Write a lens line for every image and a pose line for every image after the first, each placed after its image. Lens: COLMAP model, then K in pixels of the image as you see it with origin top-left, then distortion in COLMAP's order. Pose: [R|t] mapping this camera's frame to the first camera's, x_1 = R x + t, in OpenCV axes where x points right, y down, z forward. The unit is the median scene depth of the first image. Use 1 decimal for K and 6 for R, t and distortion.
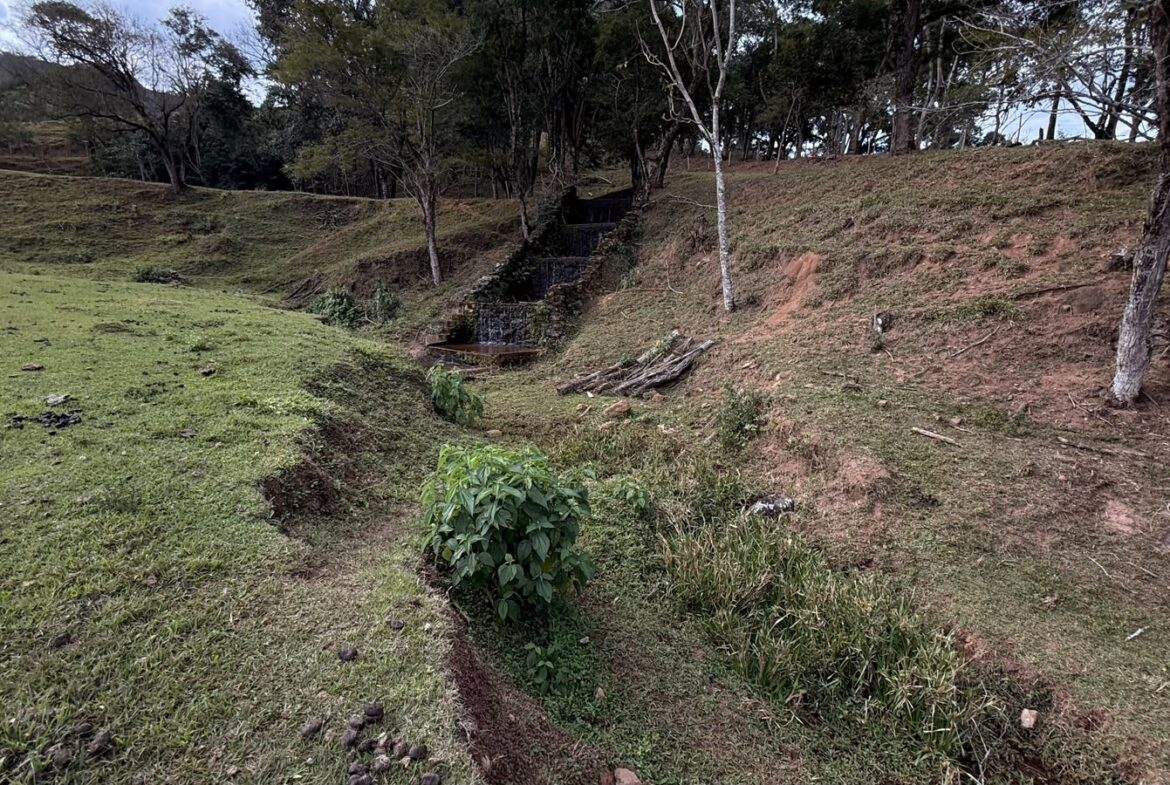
lens RADIAL K [[580.2, 0, 599.5], [0, 580.2, 387.2], [0, 0, 1]] dist [0.016539, -0.000535]
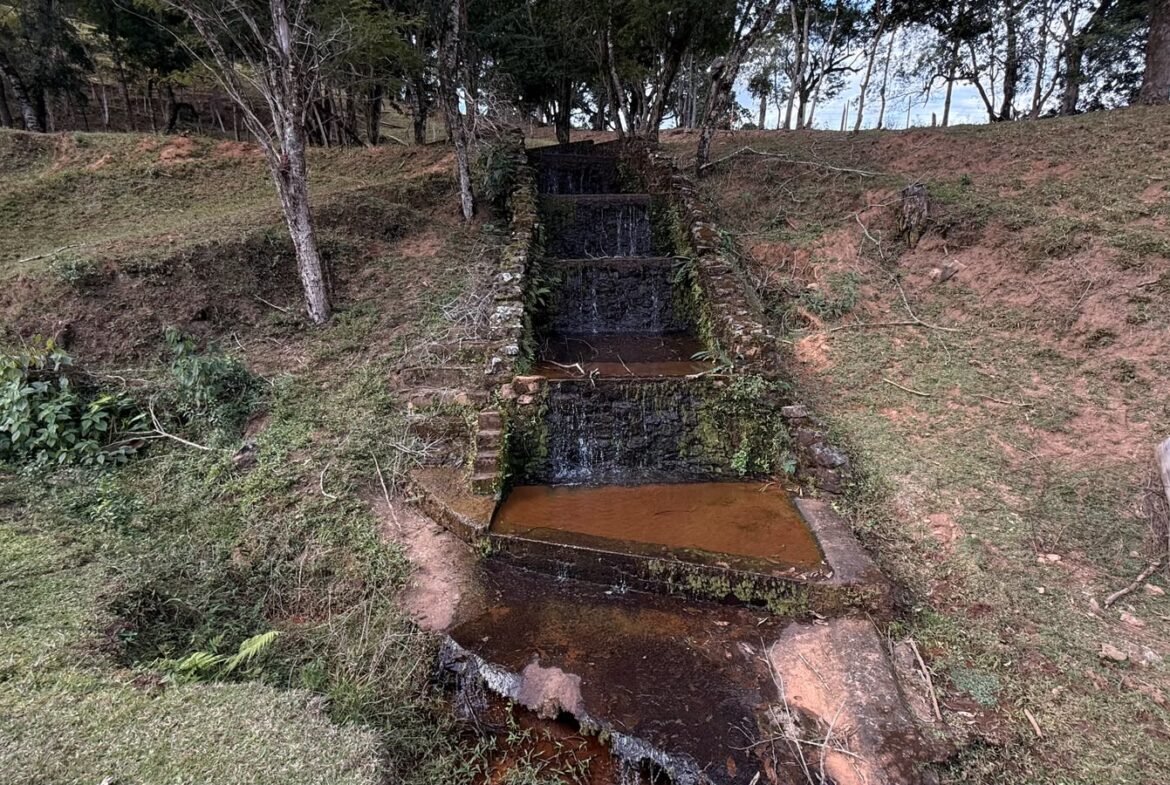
lens RADIAL K [[580.2, 0, 599.5], [0, 580.2, 387.2], [0, 0, 1]] dist [0.016539, -0.000535]
pose [[0.895279, -0.108983, 0.431971, -0.257014], [0.097260, 0.994042, 0.049213, -0.114088], [-0.434760, -0.002046, 0.900544, 0.454918]]
